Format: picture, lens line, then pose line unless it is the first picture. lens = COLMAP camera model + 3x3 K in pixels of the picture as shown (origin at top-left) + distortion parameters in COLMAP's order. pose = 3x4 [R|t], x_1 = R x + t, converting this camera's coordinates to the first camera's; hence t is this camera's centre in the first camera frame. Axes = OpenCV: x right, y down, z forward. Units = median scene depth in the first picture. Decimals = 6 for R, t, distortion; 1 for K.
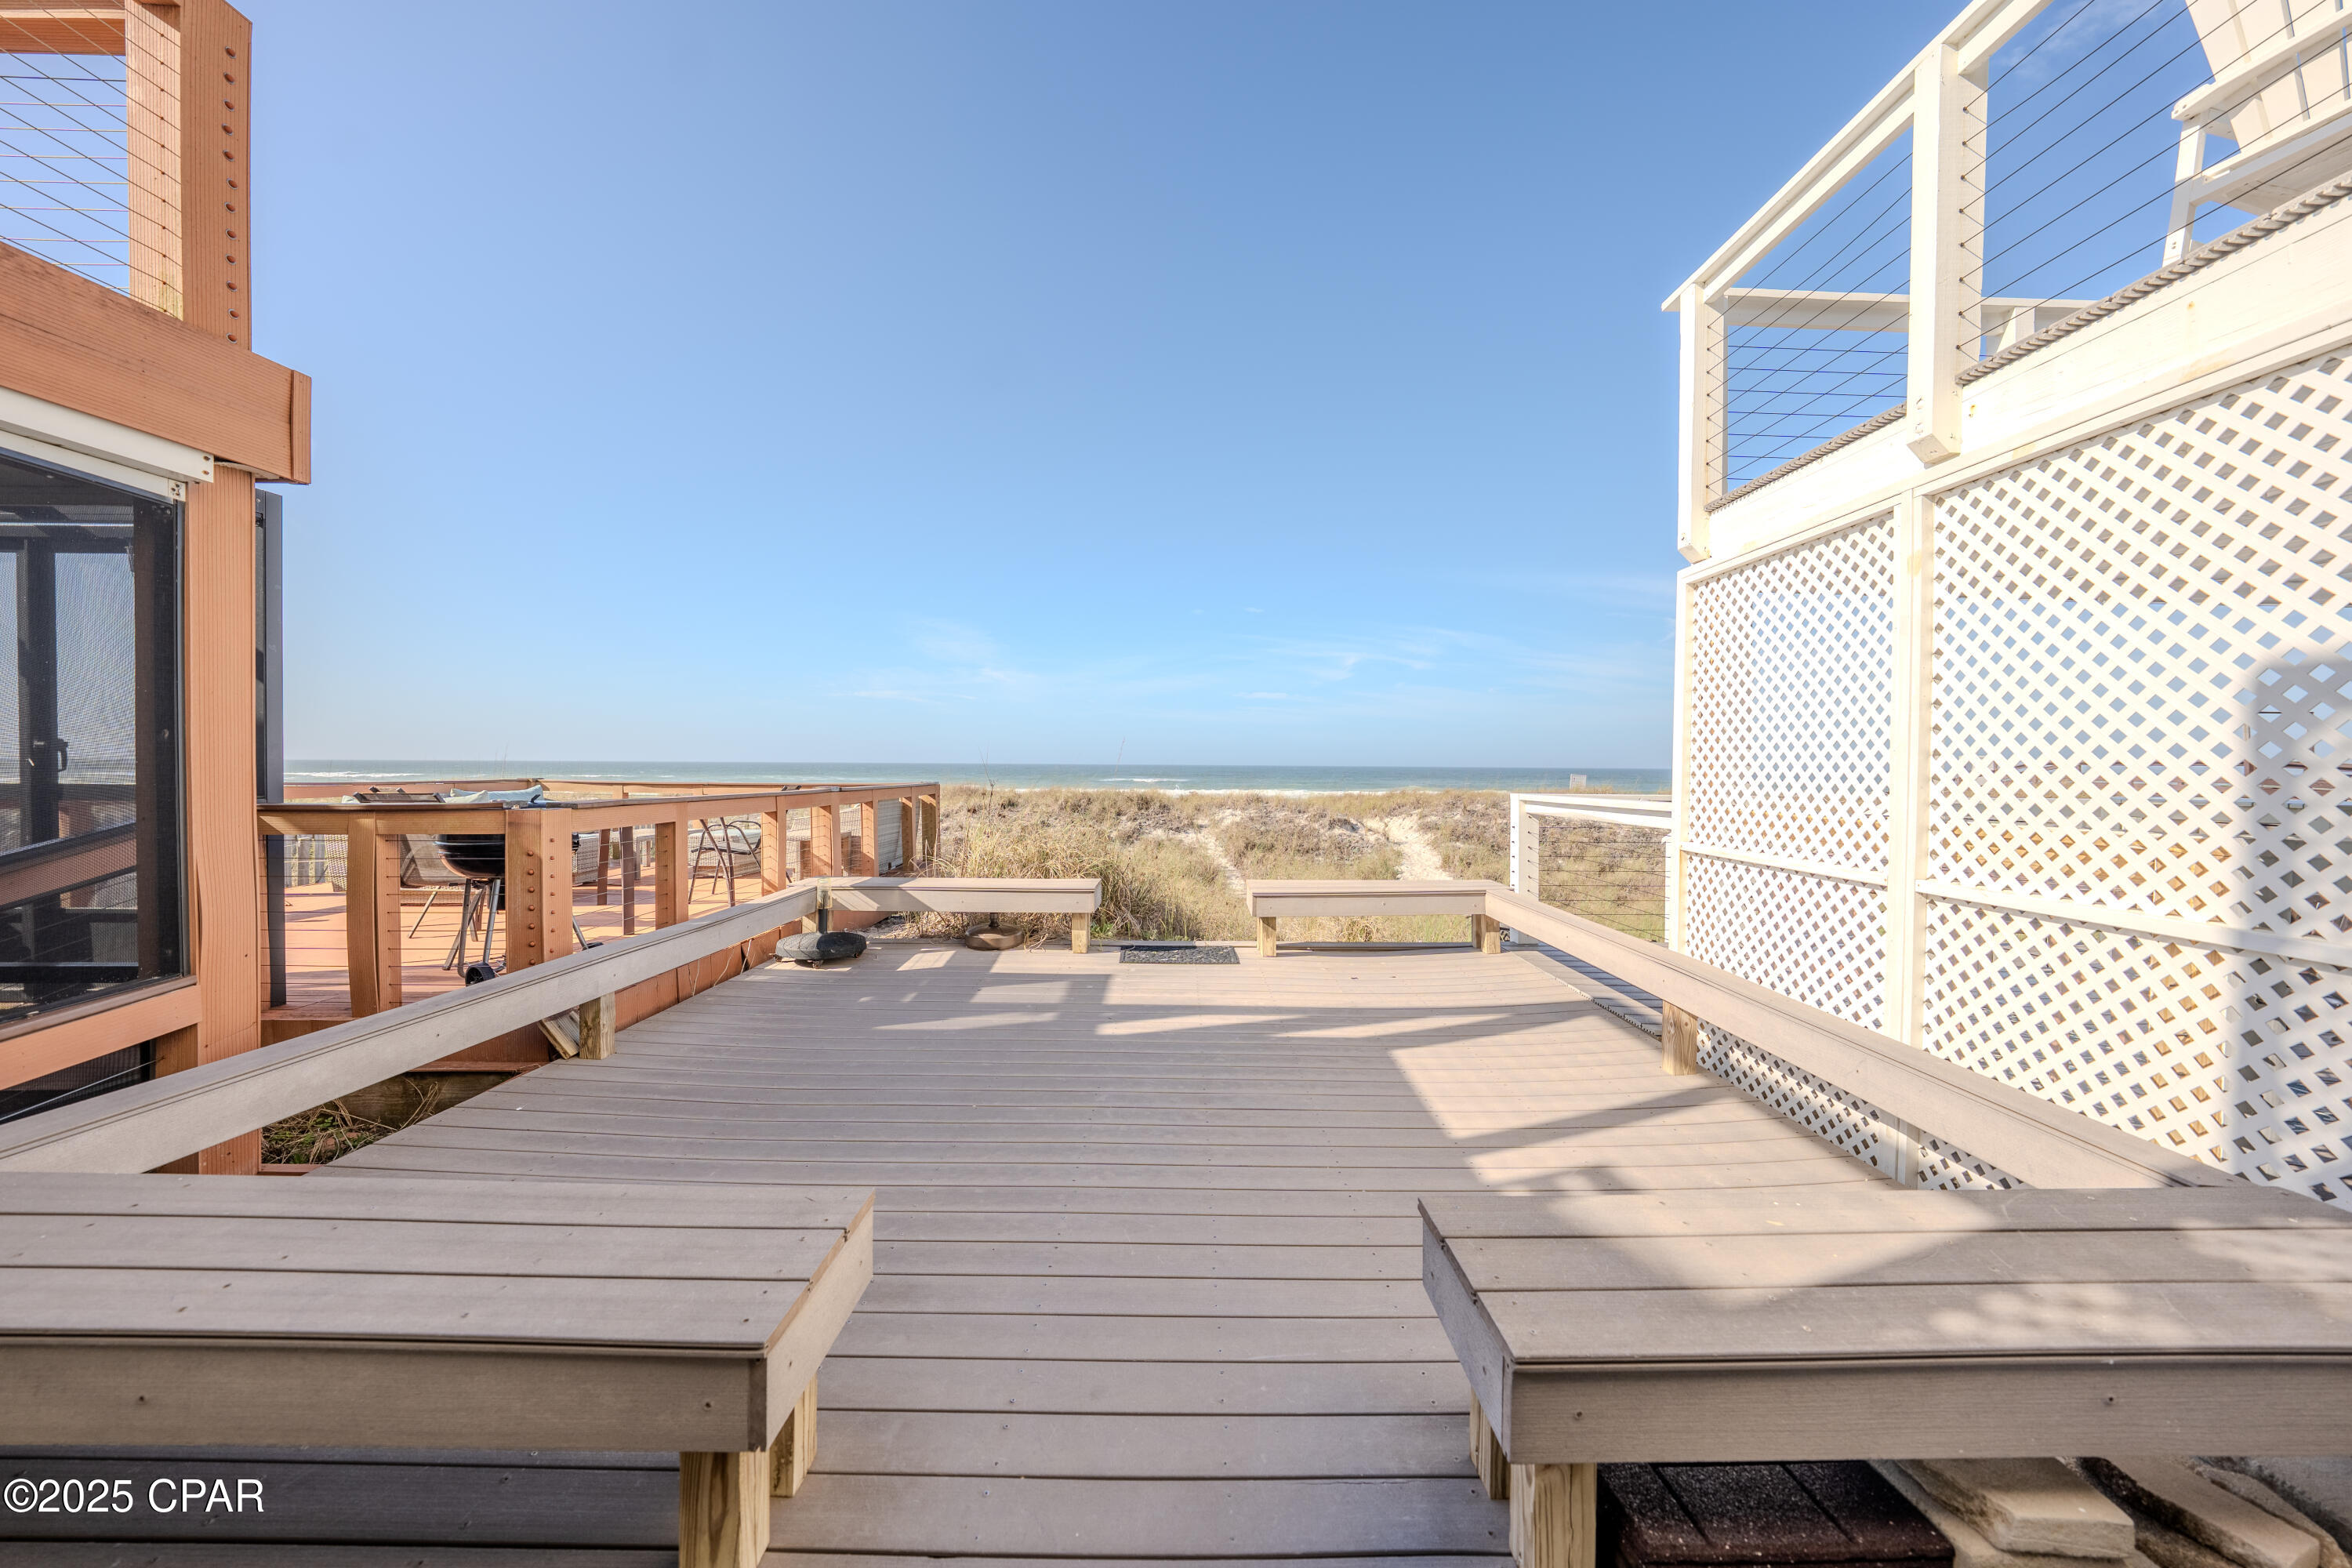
lens RADIAL K [[814.3, 0, 1180.2], [0, 814.3, 779.2], [0, 0, 1]] dist [-0.026039, 0.006458]
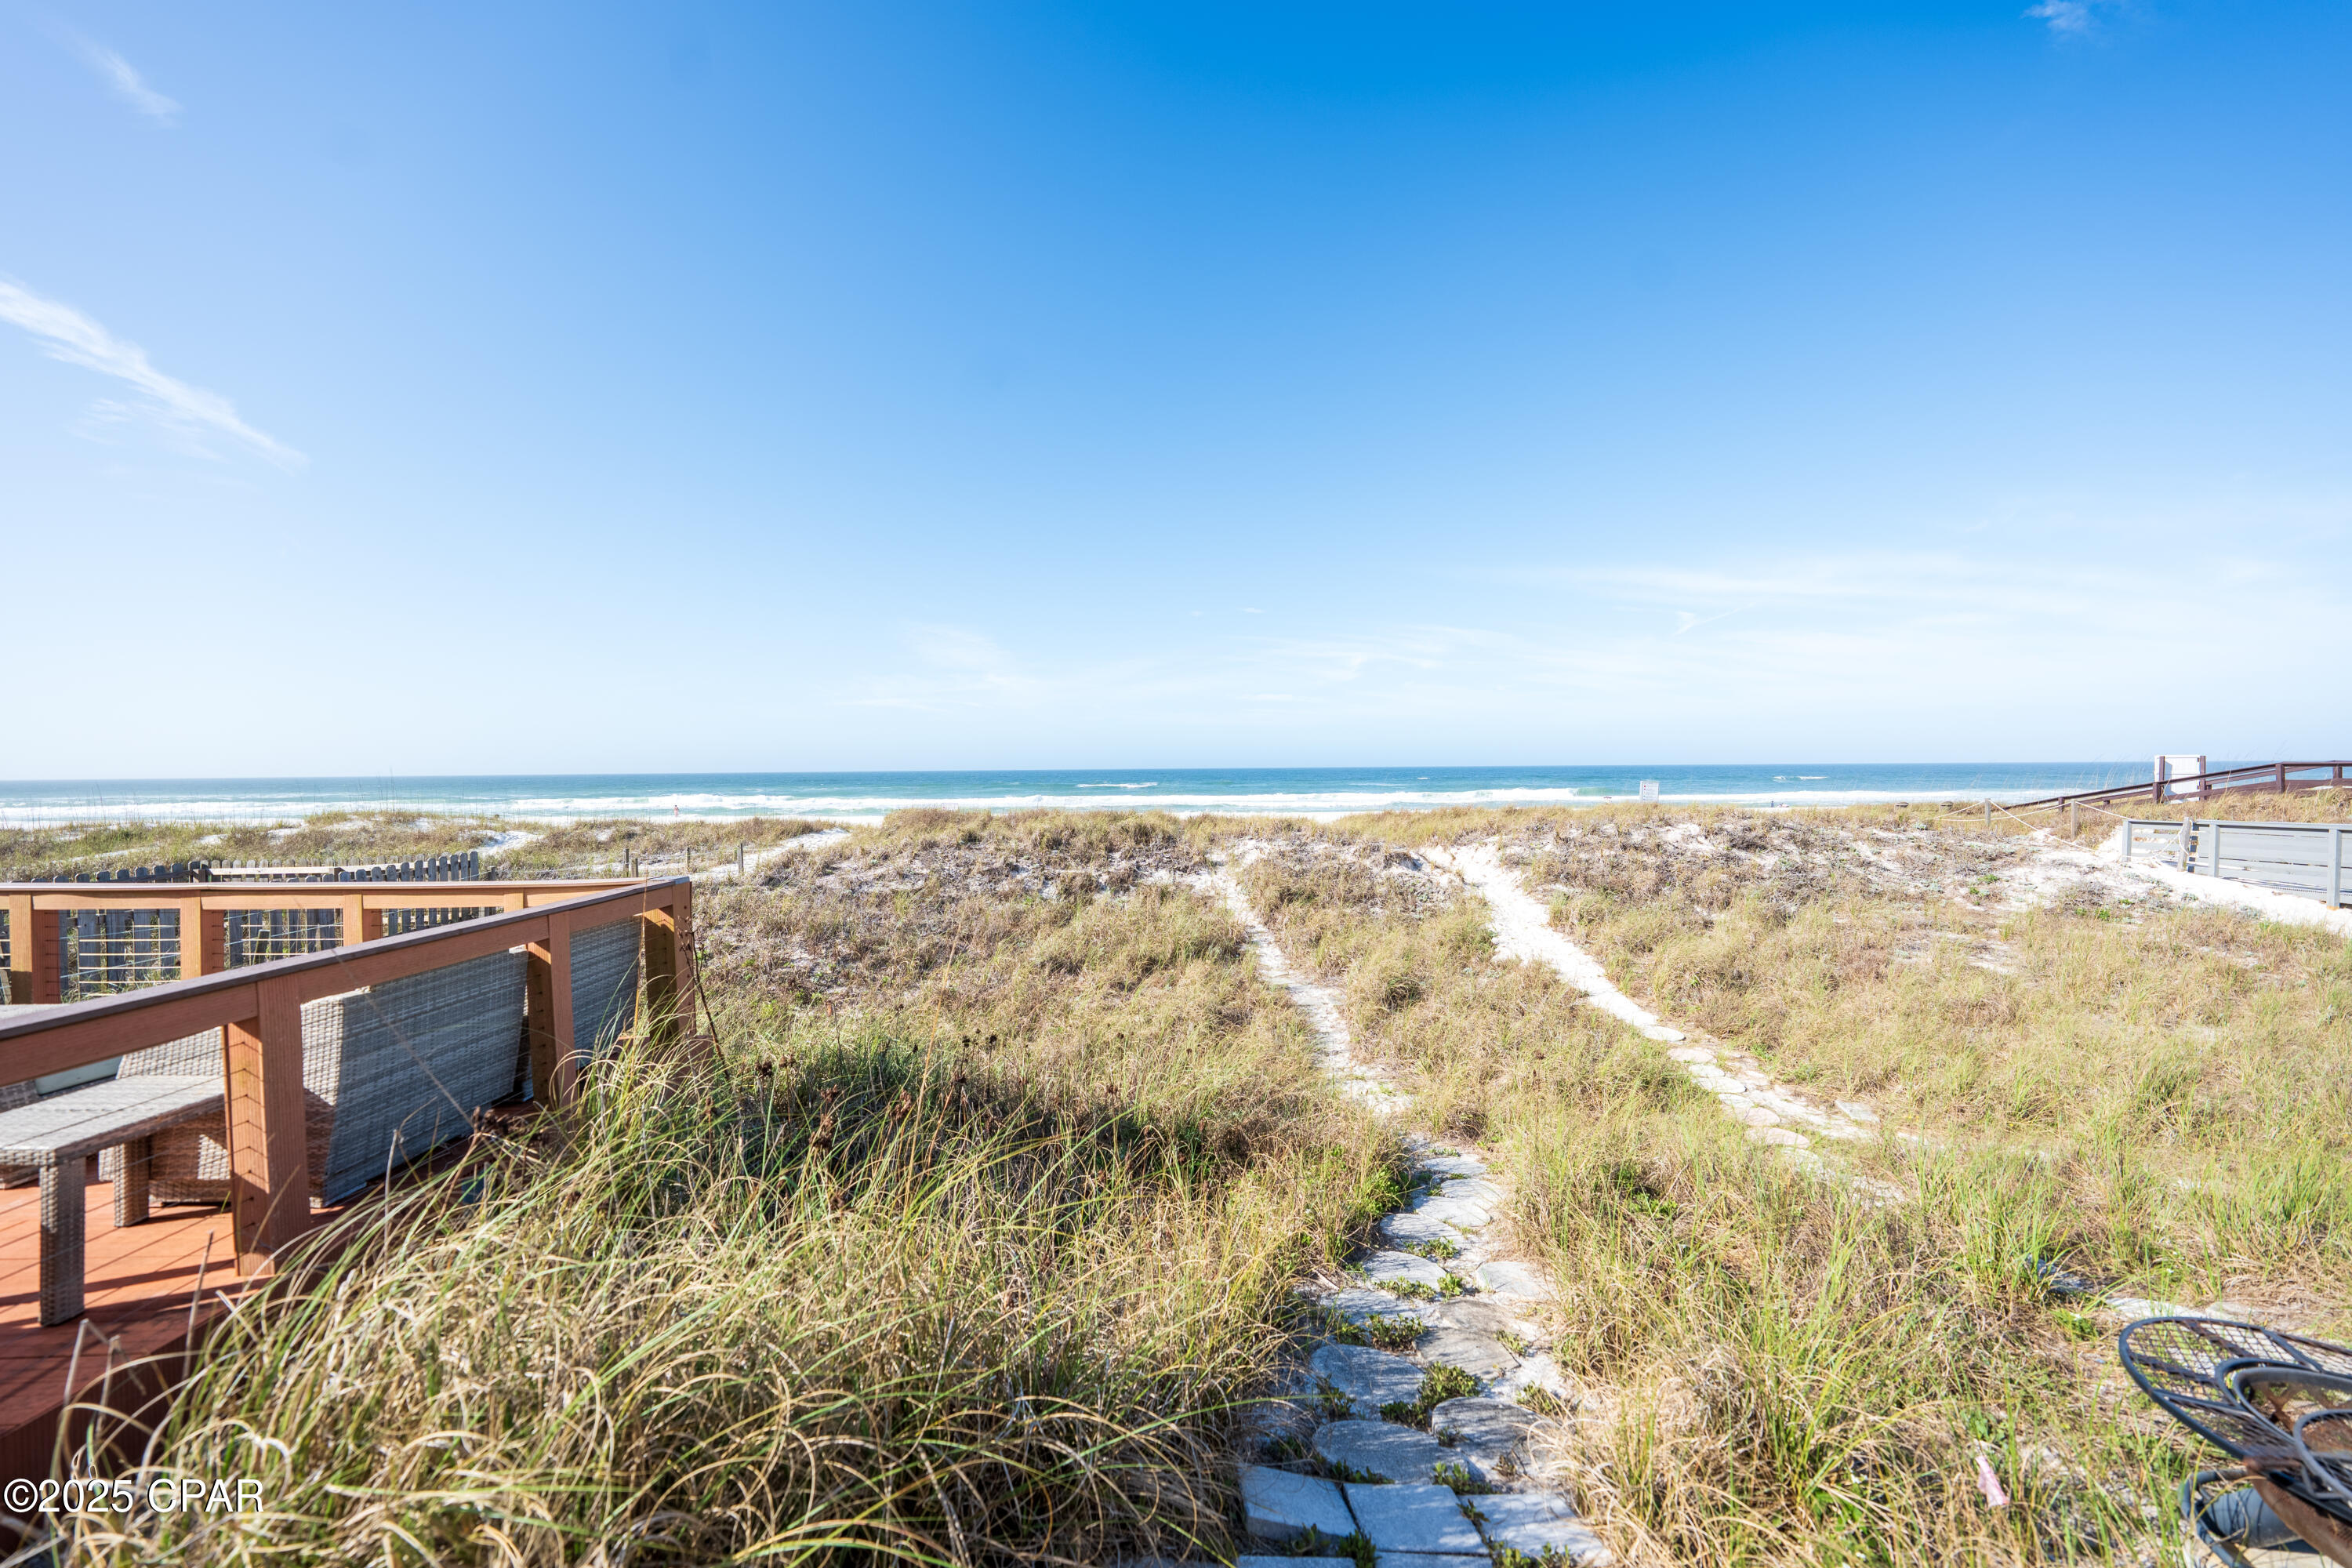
lens RADIAL K [[815.8, 0, 1180.0], [0, 815.8, 779.8], [0, 0, 1]] dist [-0.028493, 0.007015]
pose [[0.999843, -0.015392, -0.008775, -0.003954], [0.015358, 0.999874, -0.003952, -0.063621], [0.008835, 0.003817, 0.999954, 0.712012]]
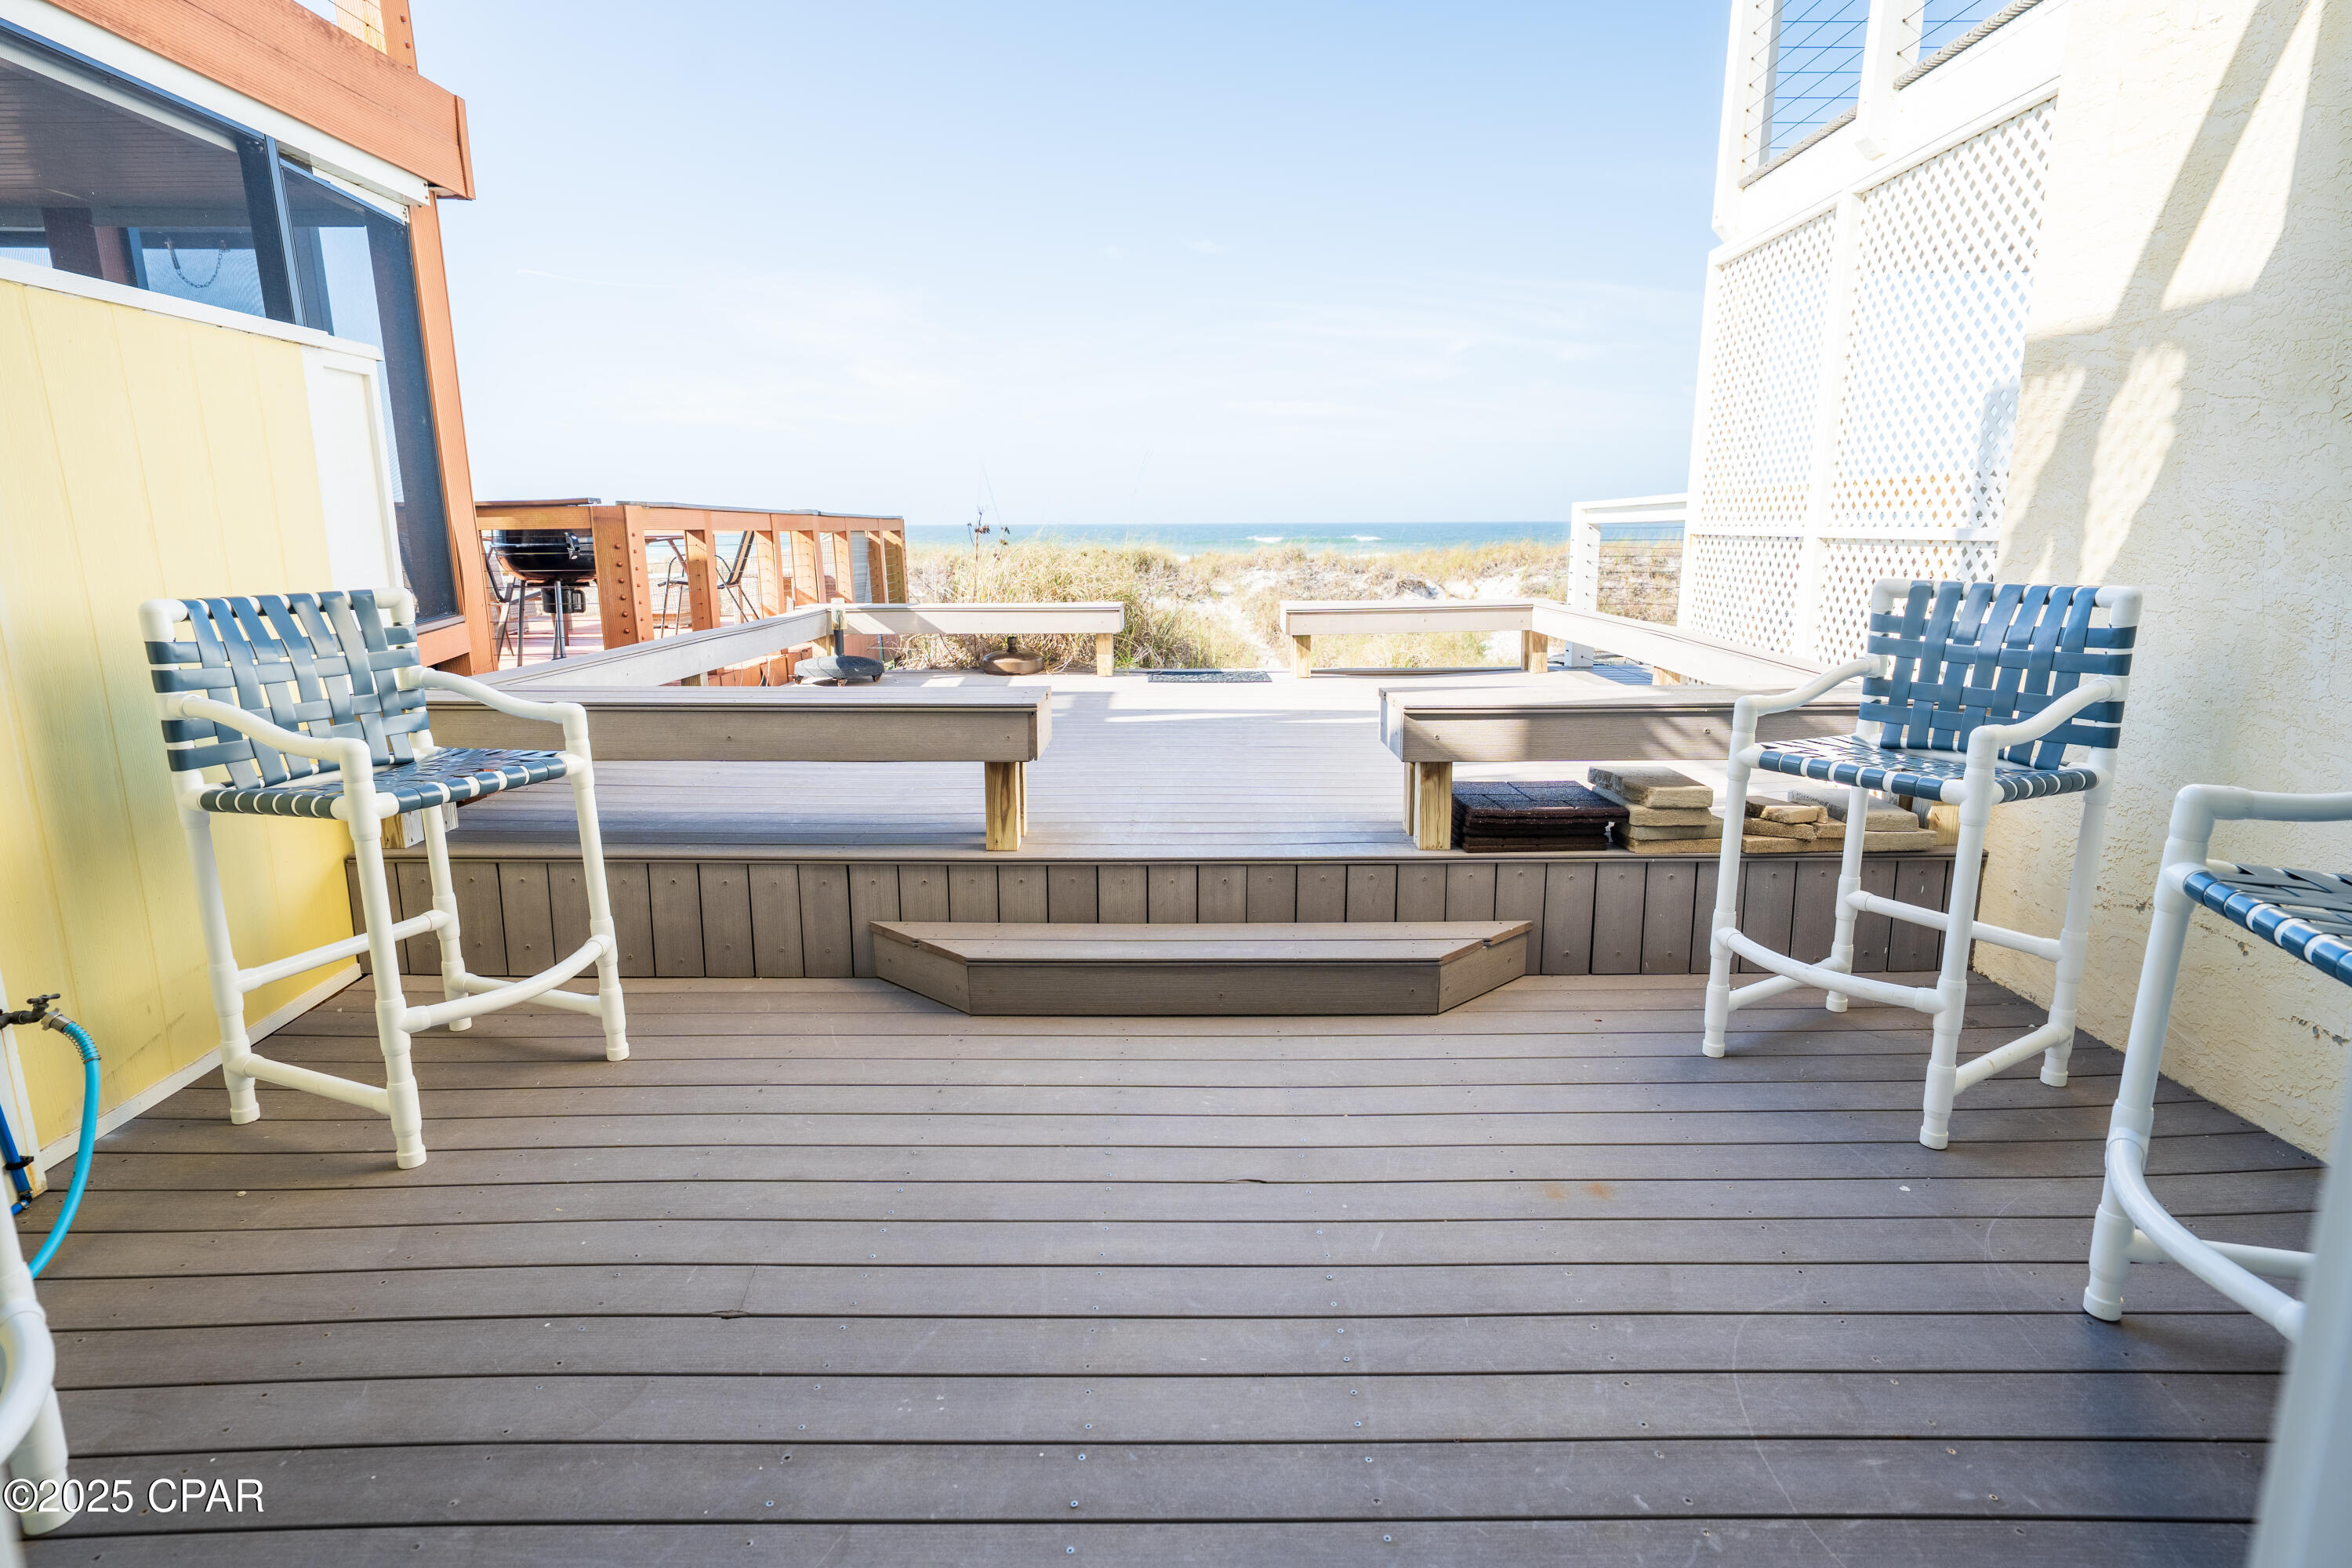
lens RADIAL K [[1216.2, 0, 1184.0], [0, 1216.2, 781.4], [0, 0, 1]] dist [0.010004, -0.000346]
pose [[0.999920, -0.012334, -0.002865, -0.021538], [0.012654, 0.981702, 0.190003, 0.049287], [0.000469, -0.190024, 0.981779, -0.327277]]
